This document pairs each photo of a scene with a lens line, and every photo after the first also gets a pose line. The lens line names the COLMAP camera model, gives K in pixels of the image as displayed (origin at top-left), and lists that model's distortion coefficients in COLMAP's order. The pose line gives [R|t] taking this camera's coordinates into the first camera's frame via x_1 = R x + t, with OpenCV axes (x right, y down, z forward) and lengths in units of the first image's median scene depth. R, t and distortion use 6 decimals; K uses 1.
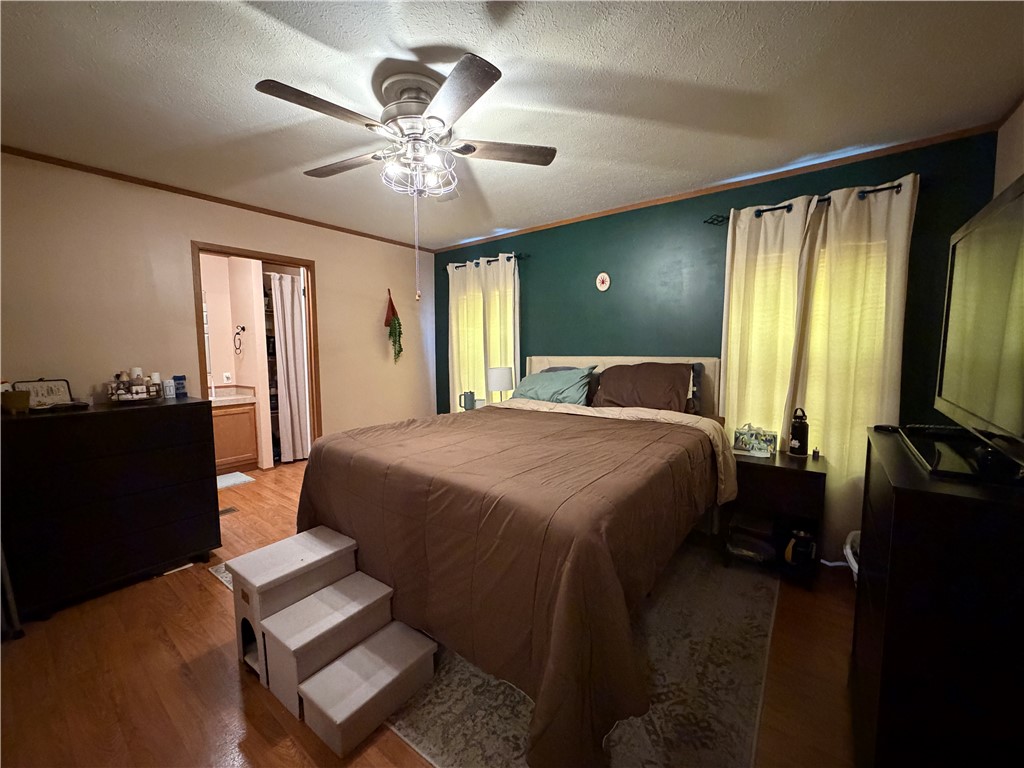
lens RADIAL K [[407.6, 0, 517.0], [0, 407.6, 388.6], [0, 0, 1]] dist [0.000787, -0.000871]
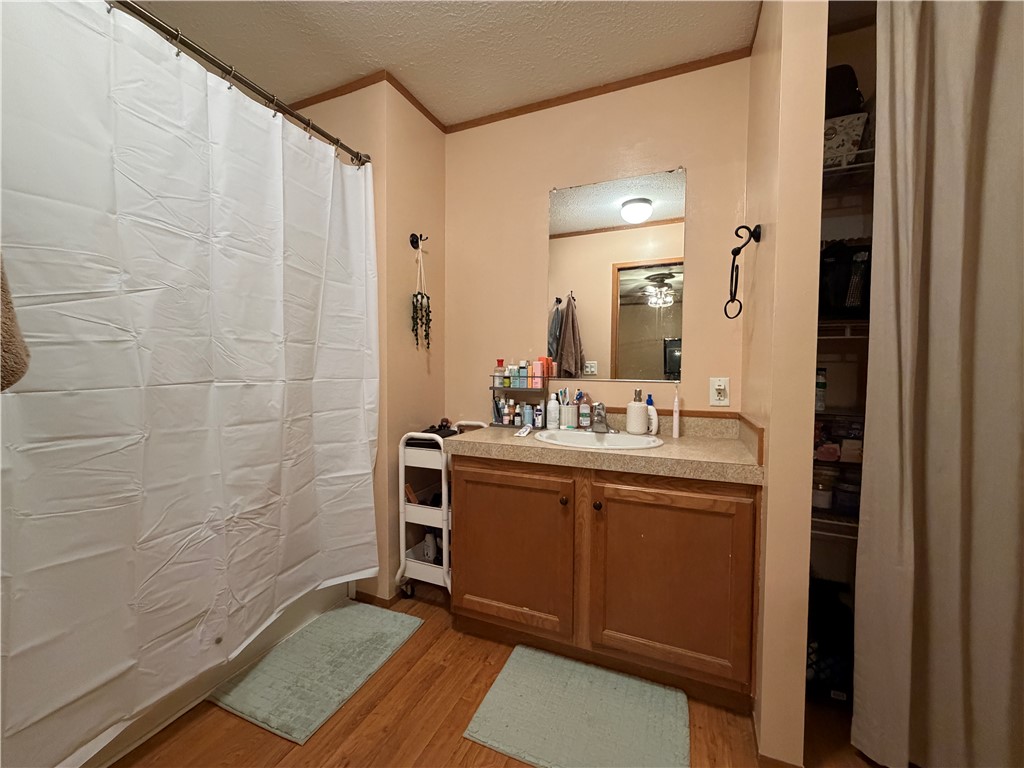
lens RADIAL K [[407.6, 0, 512.2], [0, 407.6, 383.1], [0, 0, 1]] dist [0.000787, -0.000871]
pose [[0.236613, 0.038987, -0.970821, -0.399744], [-0.085758, 0.996133, 0.019102, -0.024284], [0.967812, 0.078736, 0.239042, 0.732281]]
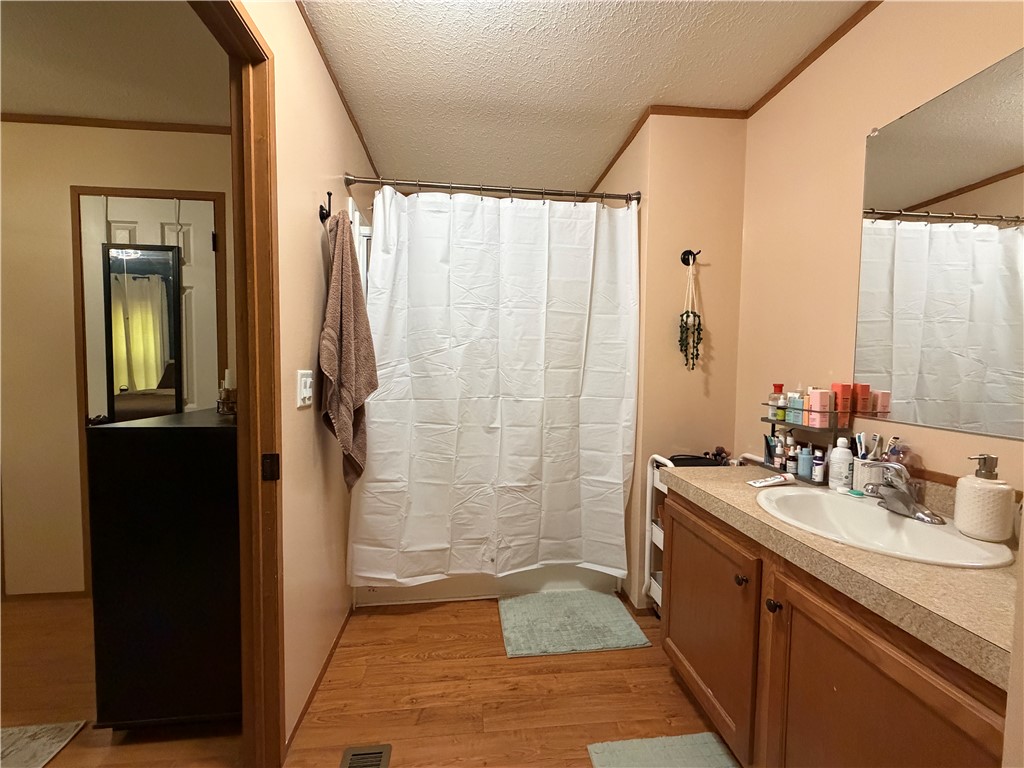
lens RADIAL K [[407.6, 0, 509.7], [0, 407.6, 383.3], [0, 0, 1]] dist [0.000787, -0.000871]
pose [[-0.733984, 0.024871, -0.678712, -0.430405], [-0.064266, 0.992302, 0.105862, -0.061434], [0.676120, 0.121319, -0.726735, 0.913991]]
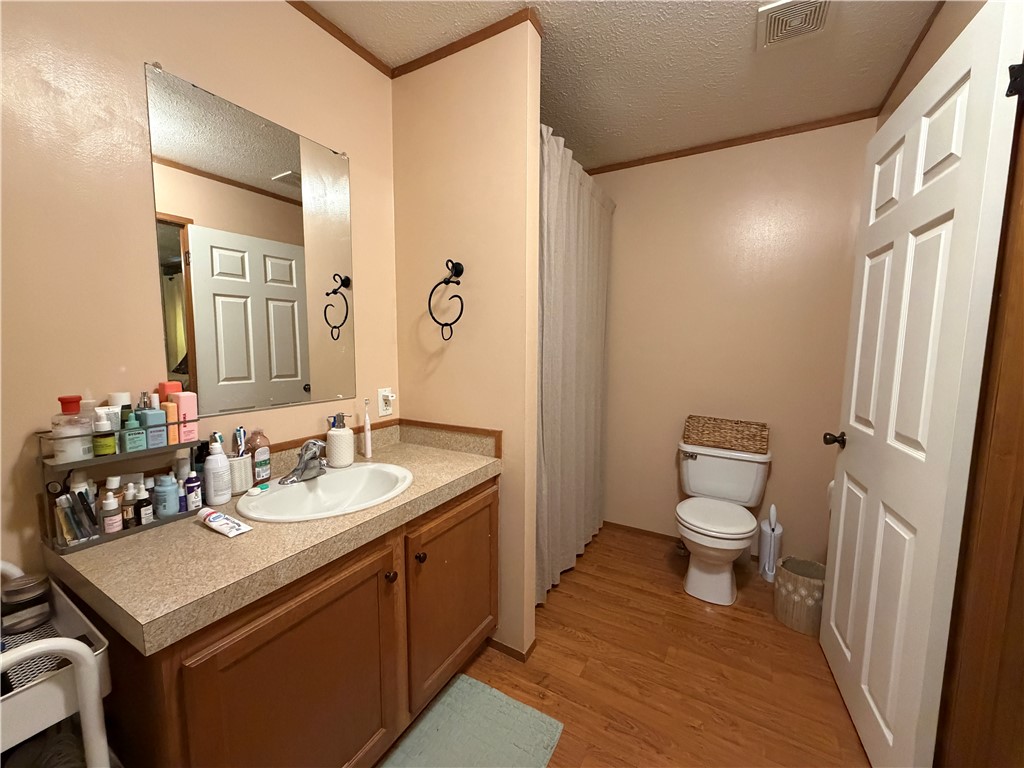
lens RADIAL K [[407.6, 0, 508.4], [0, 407.6, 383.3], [0, 0, 1]] dist [0.000787, -0.000871]
pose [[0.993022, 0.000503, 0.117932, -0.641103], [-0.002853, 0.999801, 0.019760, -0.050179], [-0.117899, -0.019959, 0.992825, 0.612317]]
